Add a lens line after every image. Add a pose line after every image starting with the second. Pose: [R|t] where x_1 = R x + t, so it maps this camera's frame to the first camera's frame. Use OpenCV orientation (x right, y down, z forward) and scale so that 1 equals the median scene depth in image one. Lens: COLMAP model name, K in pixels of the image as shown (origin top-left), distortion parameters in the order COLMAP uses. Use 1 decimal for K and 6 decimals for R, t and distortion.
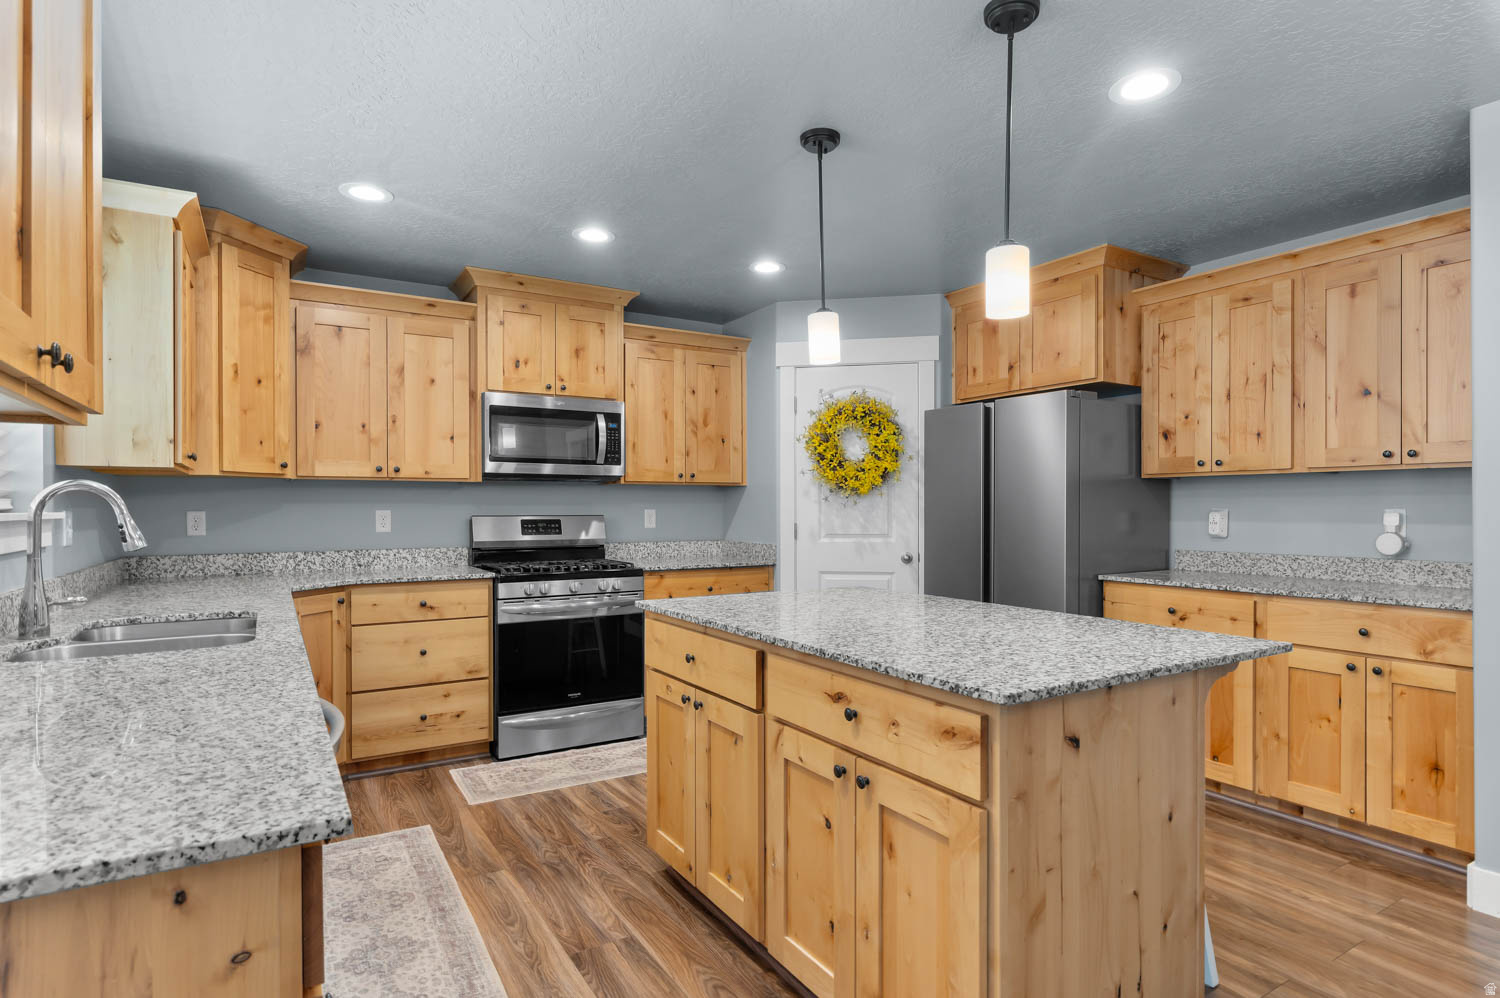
lens RADIAL K [[796.8, 0, 772.0], [0, 796.8, 509.5], [0, 0, 1]] dist [-0.000123, 0.000025]
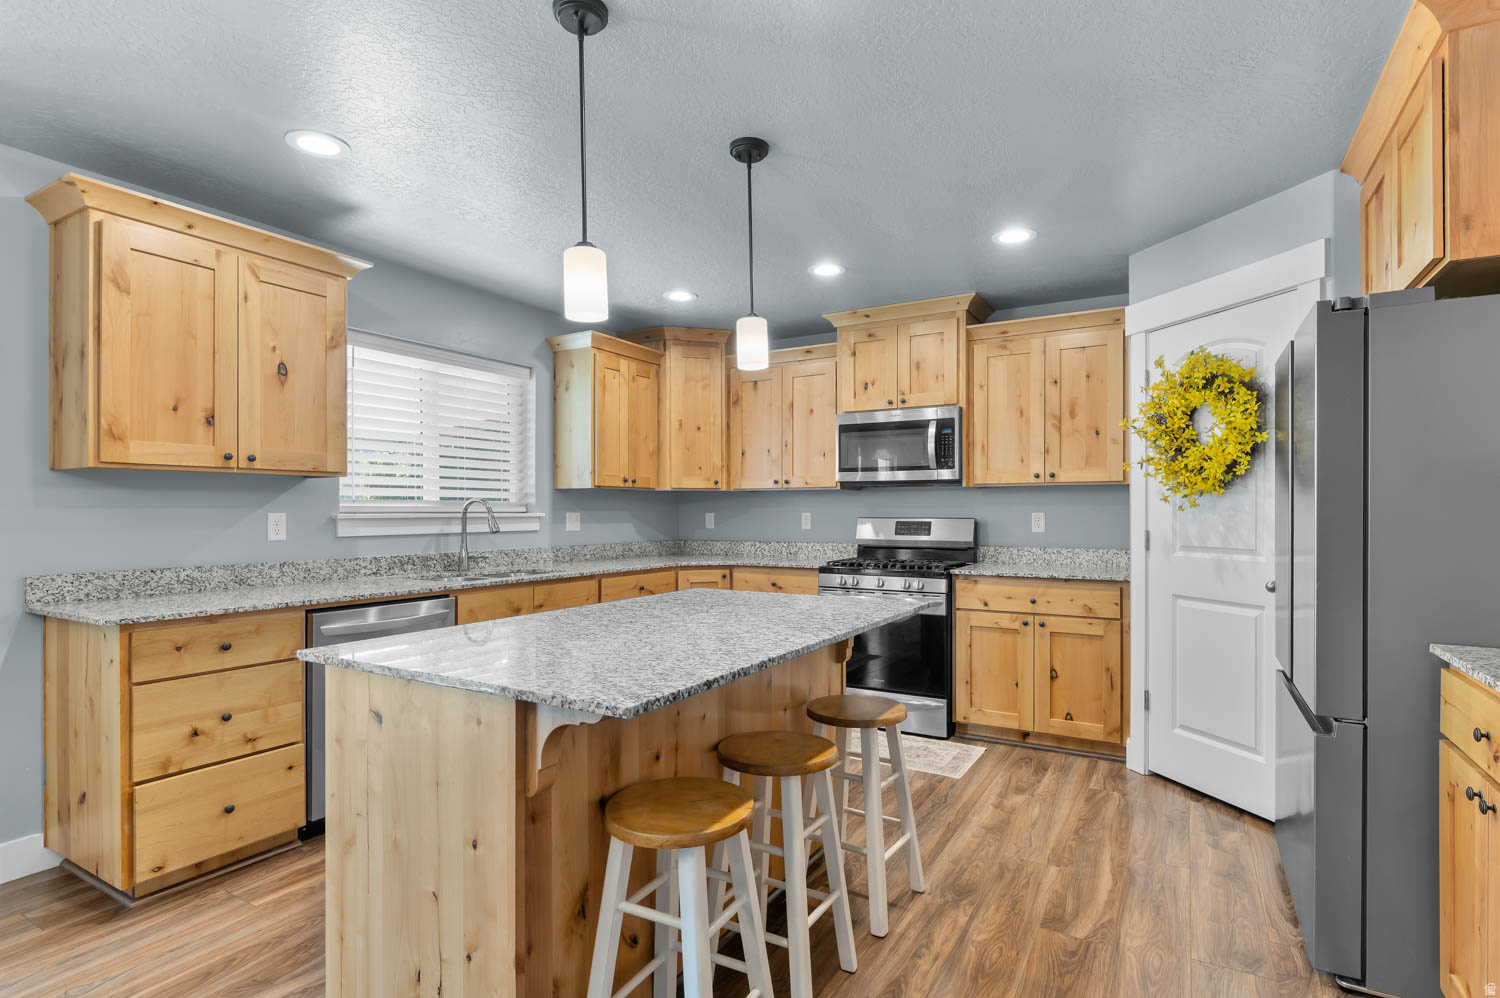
lens RADIAL K [[752.8, 0, 754.7], [0, 752.8, 509.2], [0, 0, 1]] dist [-0.004187, -0.001215]
pose [[0.461093, -0.001087, -0.887351, 0.547156], [-0.001160, 0.999998, -0.001828, -0.002294], [0.887351, 0.001872, 0.461091, 0.337944]]
